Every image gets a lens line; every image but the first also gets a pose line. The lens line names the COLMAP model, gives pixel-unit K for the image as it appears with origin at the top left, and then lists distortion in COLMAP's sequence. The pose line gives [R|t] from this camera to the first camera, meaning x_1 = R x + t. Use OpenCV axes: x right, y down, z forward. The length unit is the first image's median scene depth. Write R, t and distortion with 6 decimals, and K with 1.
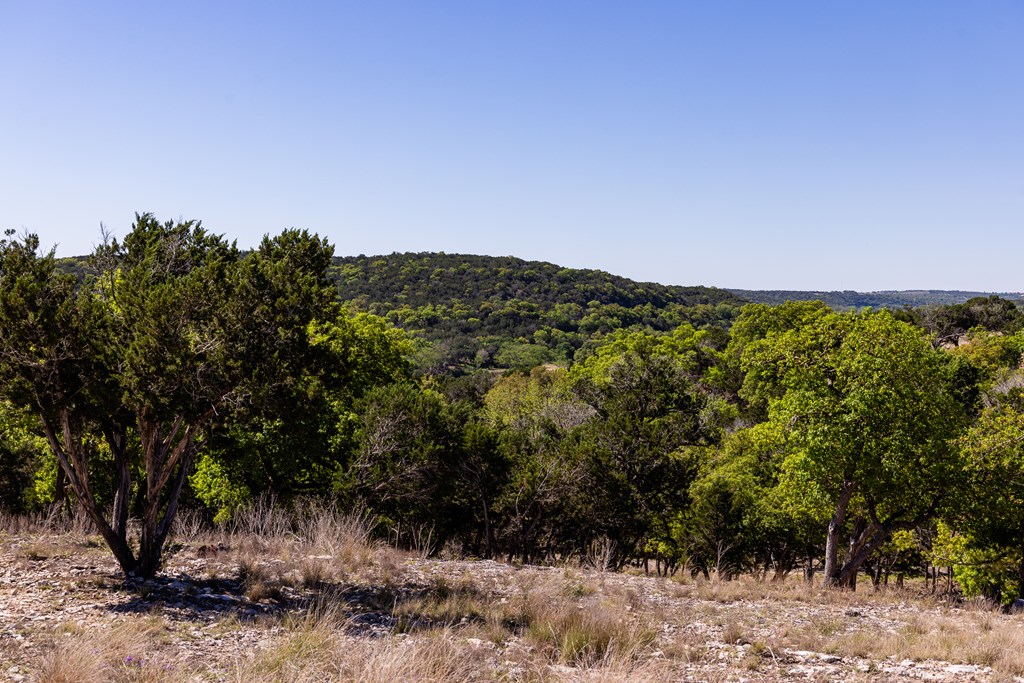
lens RADIAL K [[1360.6, 0, 520.0], [0, 1360.6, 334.4], [0, 0, 1]] dist [0.033241, 0.000000]
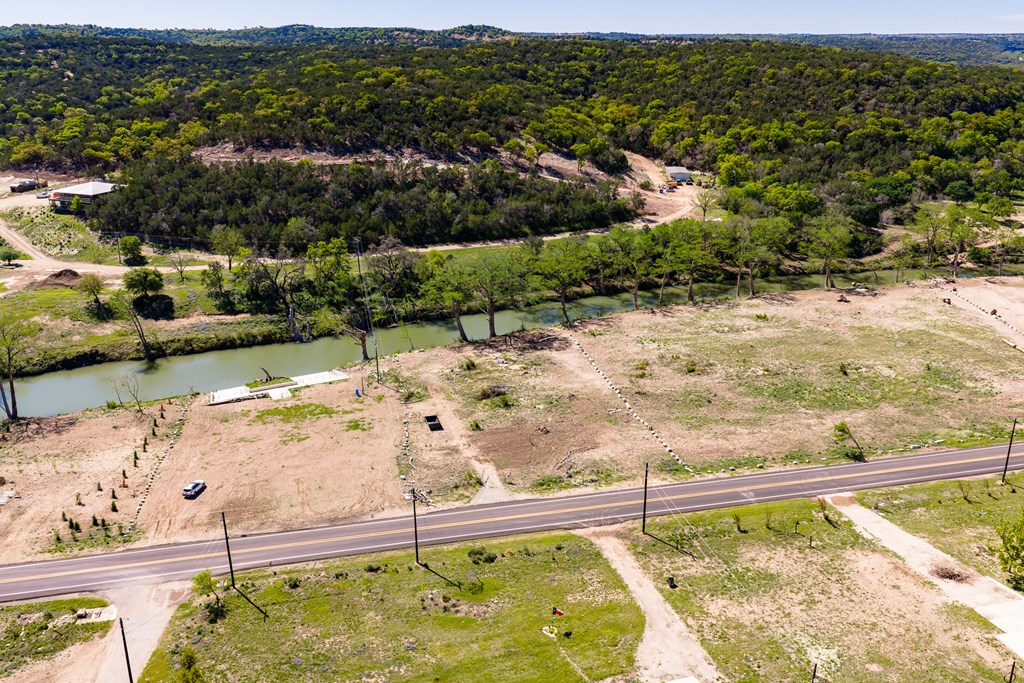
lens RADIAL K [[847.9, 0, 510.3], [0, 847.9, 340.6], [0, 0, 1]] dist [0.020349, -0.021761]
pose [[0.976394, 0.065234, -0.205910, -0.129892], [0.002070, 0.950435, 0.310918, -0.068070], [0.215986, -0.304004, 0.927864, 0.470801]]
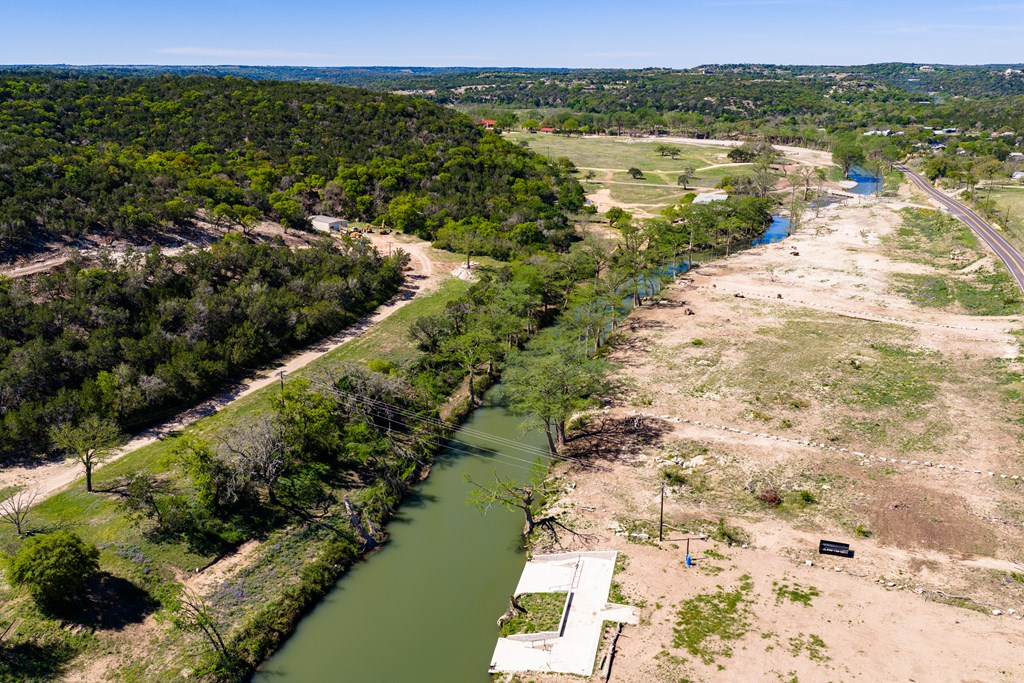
lens RADIAL K [[858.0, 0, 507.3], [0, 858.0, 345.1], [0, 0, 1]] dist [0.017814, -0.025360]
pose [[0.794821, -0.190666, 0.576113, -0.380971], [0.016837, 0.955922, 0.293137, -0.074181], [-0.606610, -0.223291, 0.762997, 0.598400]]
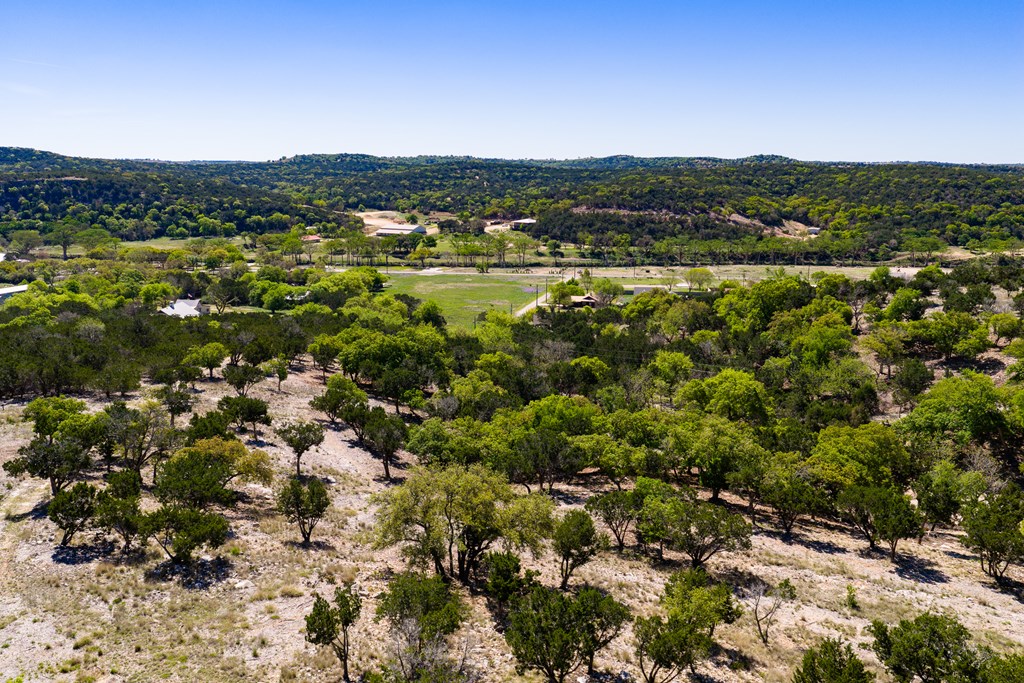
lens RADIAL K [[858.0, 0, 505.9], [0, 858.0, 340.8], [0, 0, 1]] dist [0.017814, -0.025360]
pose [[0.837396, 0.102459, -0.536908, 0.142363], [-0.009266, 0.984794, 0.173479, -0.041842], [0.546519, -0.140296, 0.825612, -0.092931]]
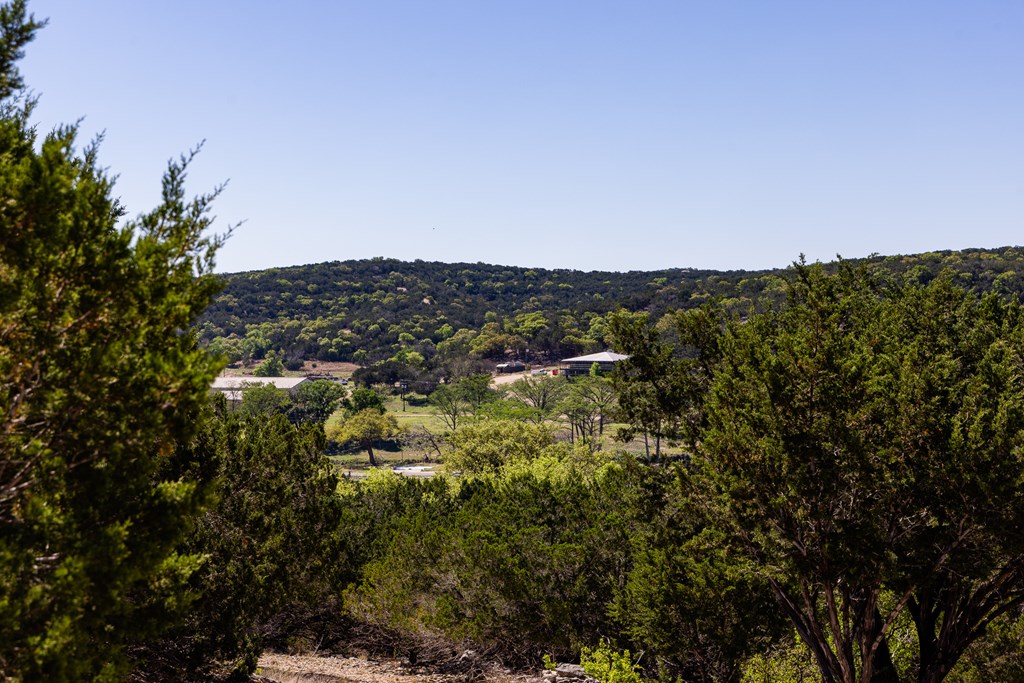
lens RADIAL K [[1870.2, 0, 503.9], [0, 1870.2, 340.9], [0, 0, 1]] dist [0.057717, 0.000000]
pose [[0.871421, -0.008847, -0.490456, -0.054333], [0.001675, 0.999885, -0.015059, 0.005077], [0.490533, 0.012301, 0.871336, 0.056371]]
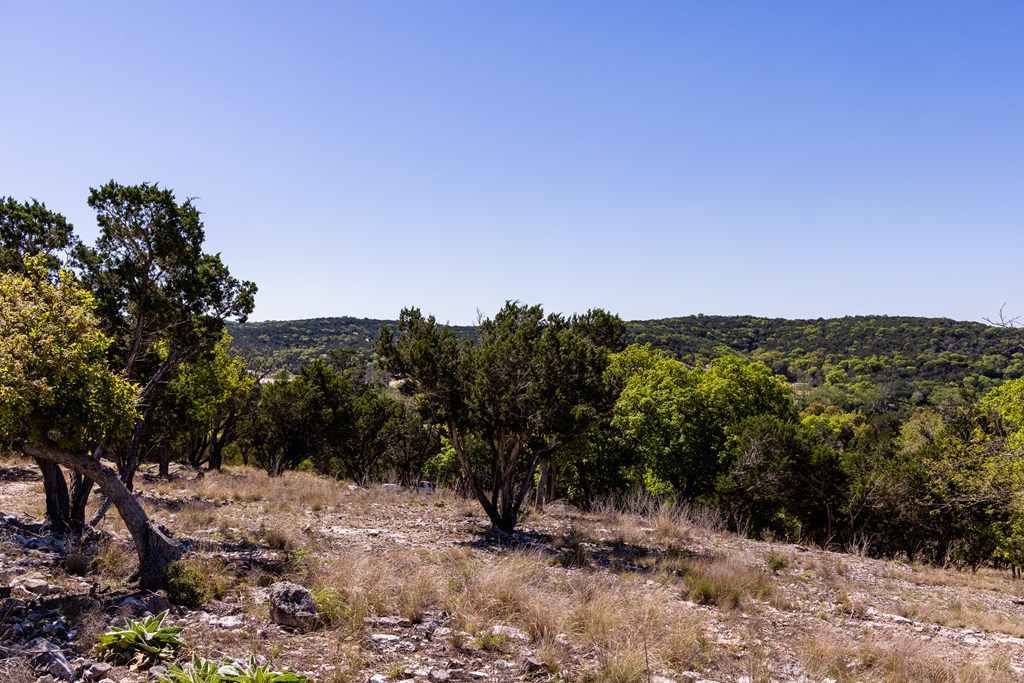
lens RADIAL K [[990.9, 0, 512.4], [0, 990.9, 341.7], [0, 0, 1]] dist [0.017165, 0.000000]
pose [[0.912844, -0.000619, -0.408308, 0.005962], [-0.013712, 0.999388, -0.032169, -0.000127], [0.408079, 0.034964, 0.912277, -0.001849]]
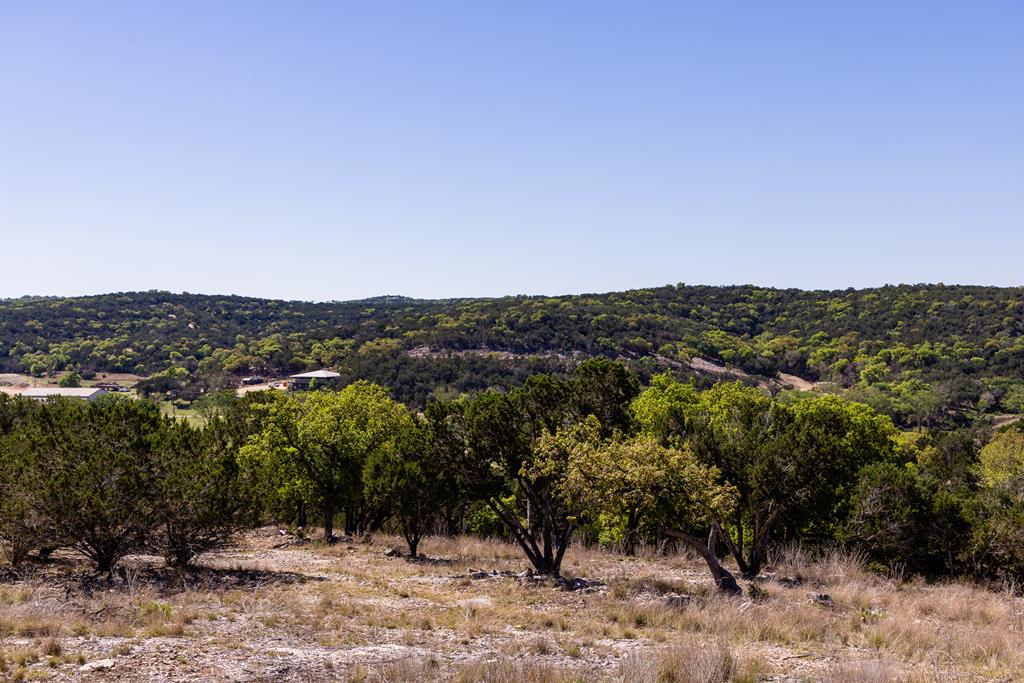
lens RADIAL K [[1476.2, 0, 512.3], [0, 1476.2, 340.7], [0, 0, 1]] dist [0.026377, 0.000000]
pose [[0.942532, -0.006315, -0.334057, 0.003774], [-0.000268, 0.999807, -0.019658, -0.003865], [0.334116, 0.018618, 0.942348, -0.035613]]
